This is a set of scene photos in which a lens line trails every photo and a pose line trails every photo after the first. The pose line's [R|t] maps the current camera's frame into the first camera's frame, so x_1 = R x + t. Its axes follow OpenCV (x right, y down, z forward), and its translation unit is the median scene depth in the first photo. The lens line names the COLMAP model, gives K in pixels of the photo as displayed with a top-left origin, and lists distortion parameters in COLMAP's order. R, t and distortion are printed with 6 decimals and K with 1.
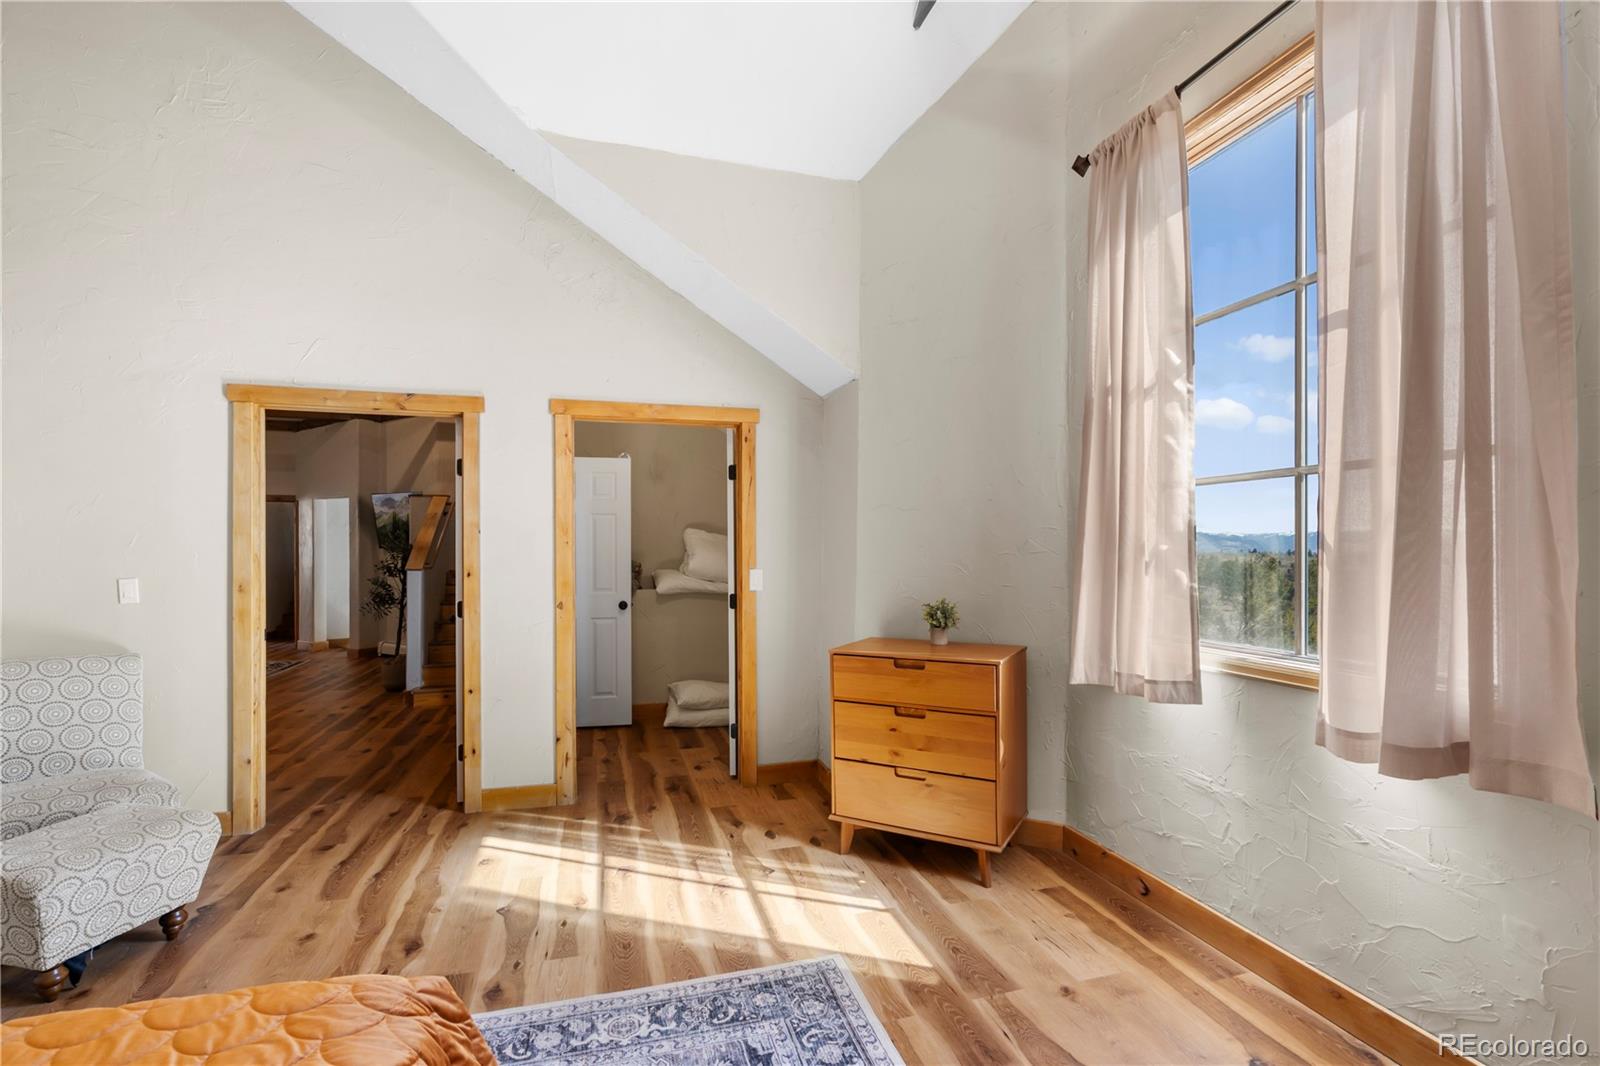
lens RADIAL K [[728.0, 0, 798.8], [0, 728.0, 535.6], [0, 0, 1]] dist [-0.003713, -0.000246]
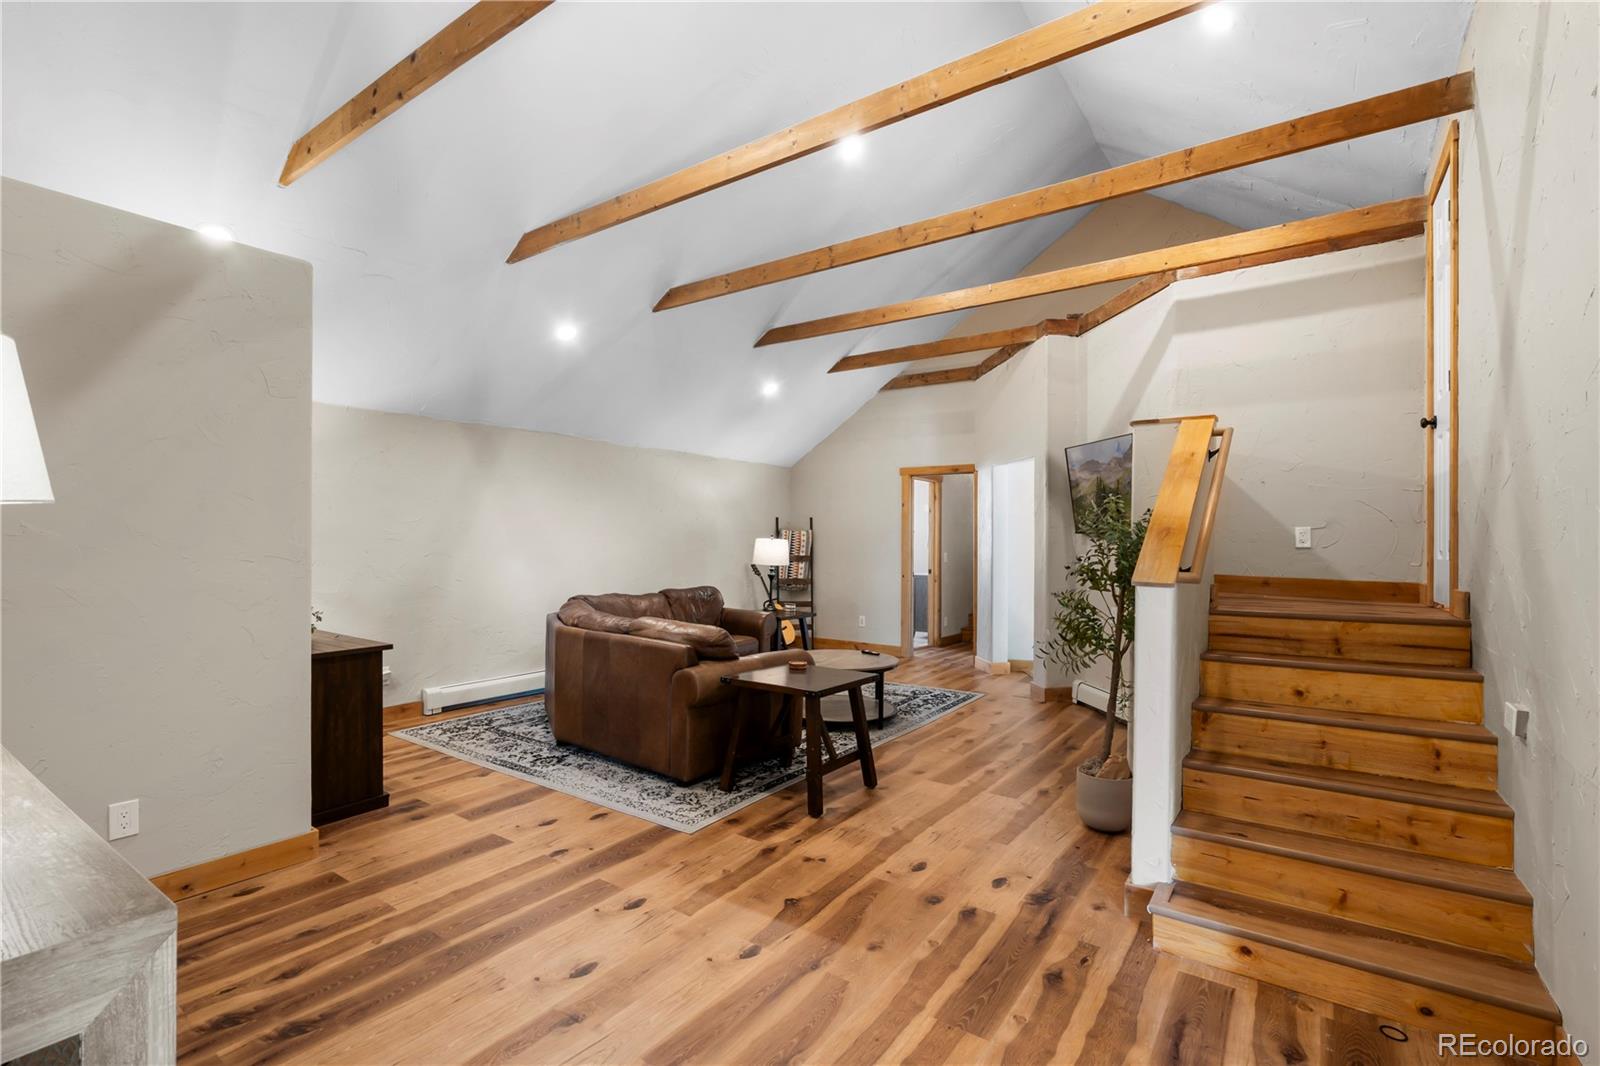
lens RADIAL K [[728.0, 0, 798.8], [0, 728.0, 535.6], [0, 0, 1]] dist [-0.003713, -0.000246]
pose [[0.630192, 0.011507, -0.776354, -0.305548], [0.000059, 0.999889, 0.014868, 0.012658], [0.776440, -0.009415, 0.630121, 0.533531]]
